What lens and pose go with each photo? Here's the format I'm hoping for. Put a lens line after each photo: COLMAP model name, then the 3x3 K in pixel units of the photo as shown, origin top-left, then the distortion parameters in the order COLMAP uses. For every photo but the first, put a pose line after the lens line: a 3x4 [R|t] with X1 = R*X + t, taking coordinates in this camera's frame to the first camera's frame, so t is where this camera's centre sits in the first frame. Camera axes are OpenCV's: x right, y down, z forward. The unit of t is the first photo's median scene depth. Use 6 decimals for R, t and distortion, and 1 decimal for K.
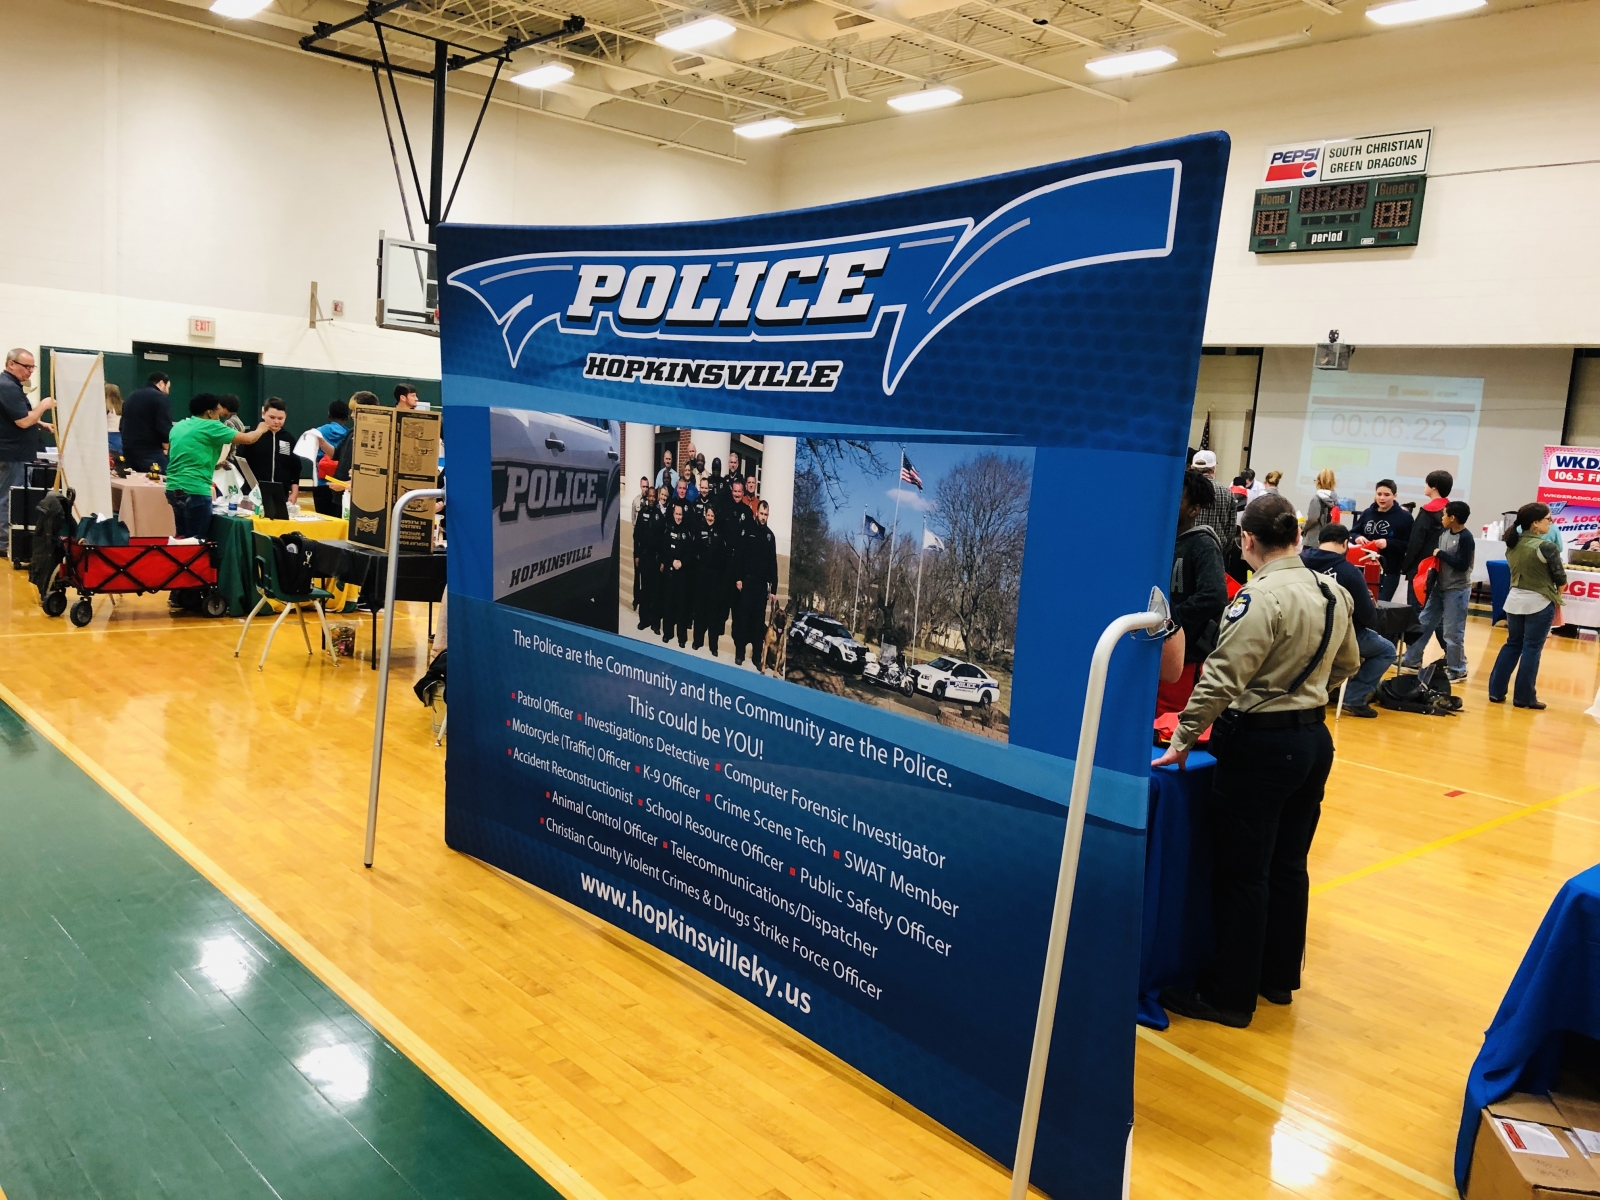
lens RADIAL K [[1340.4, 0, 800.0], [0, 1340.4, 600.0], [0, 0, 1]] dist [0.278977, -0.797102]
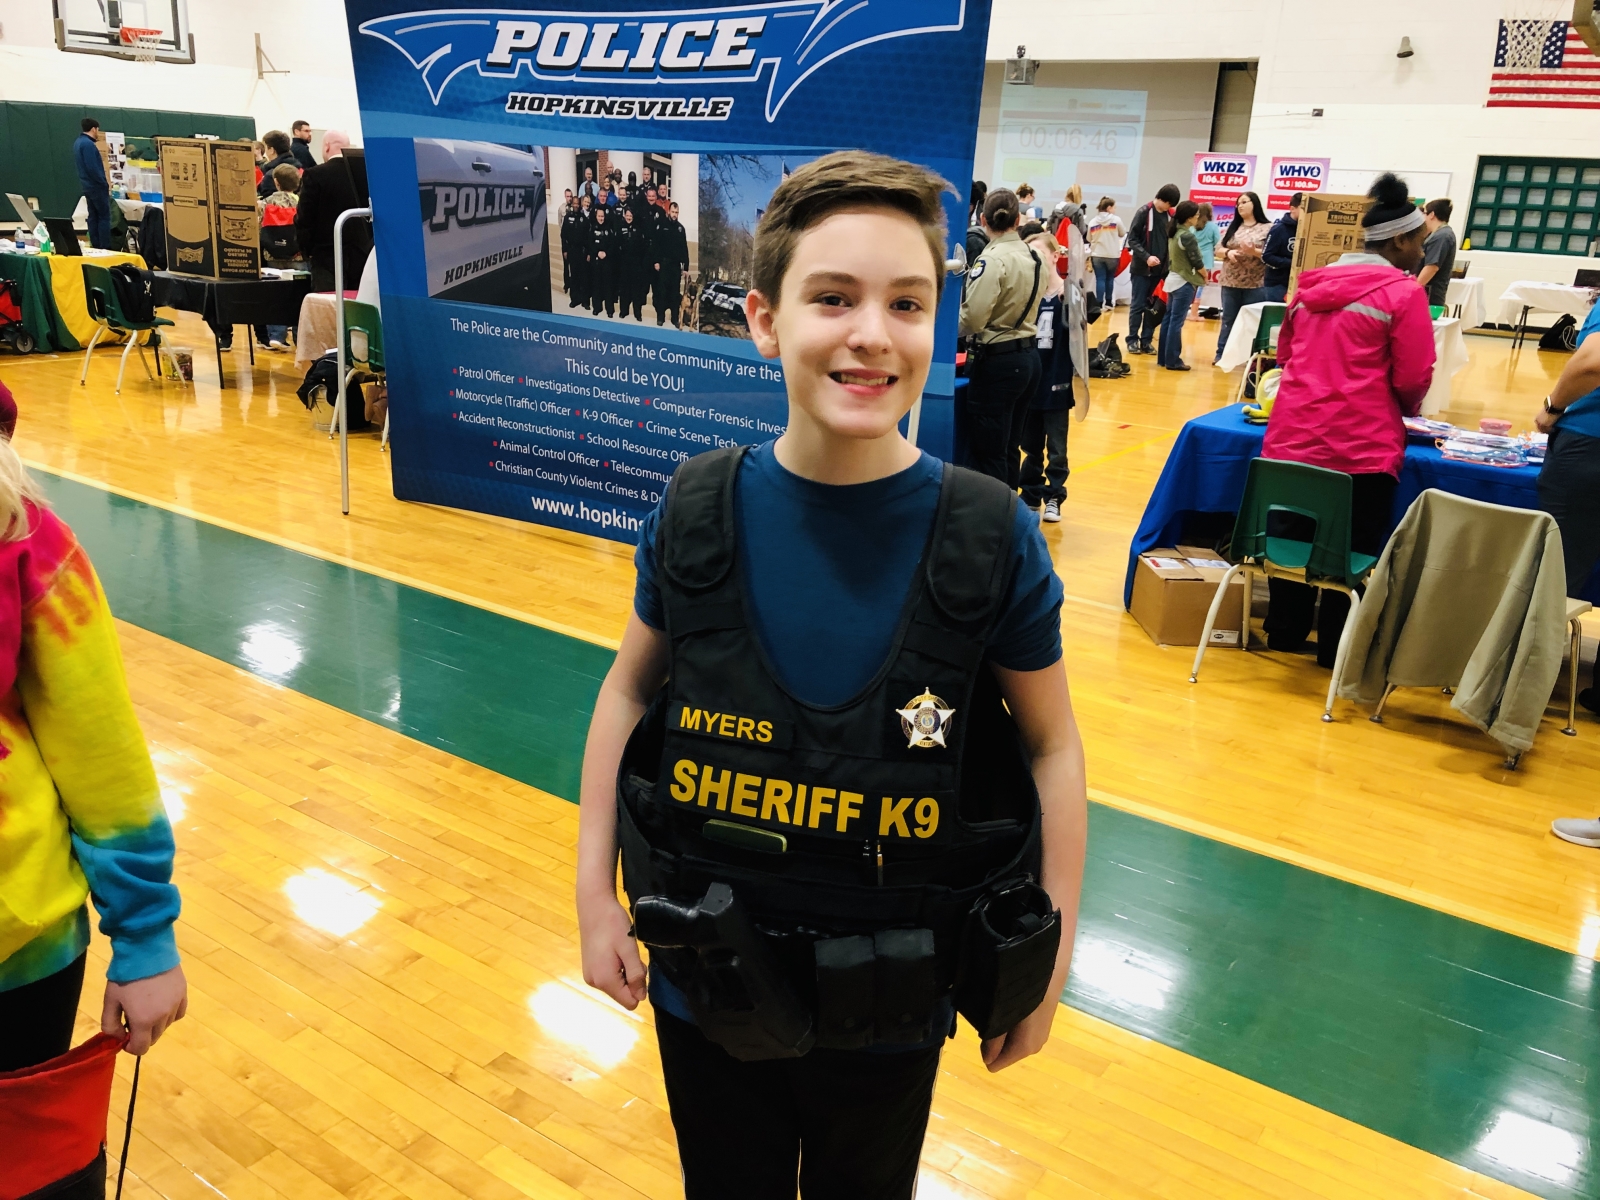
lens RADIAL K [[1392.8, 0, 800.0], [0, 1392.8, 600.0], [0, 0, 1]] dist [0.002268, 0.015174]
pose [[0.973792, -0.092780, 0.207654, -0.218189], [0.052299, 0.979891, 0.192559, 0.053427], [-0.221344, -0.176652, 0.959062, -0.442064]]
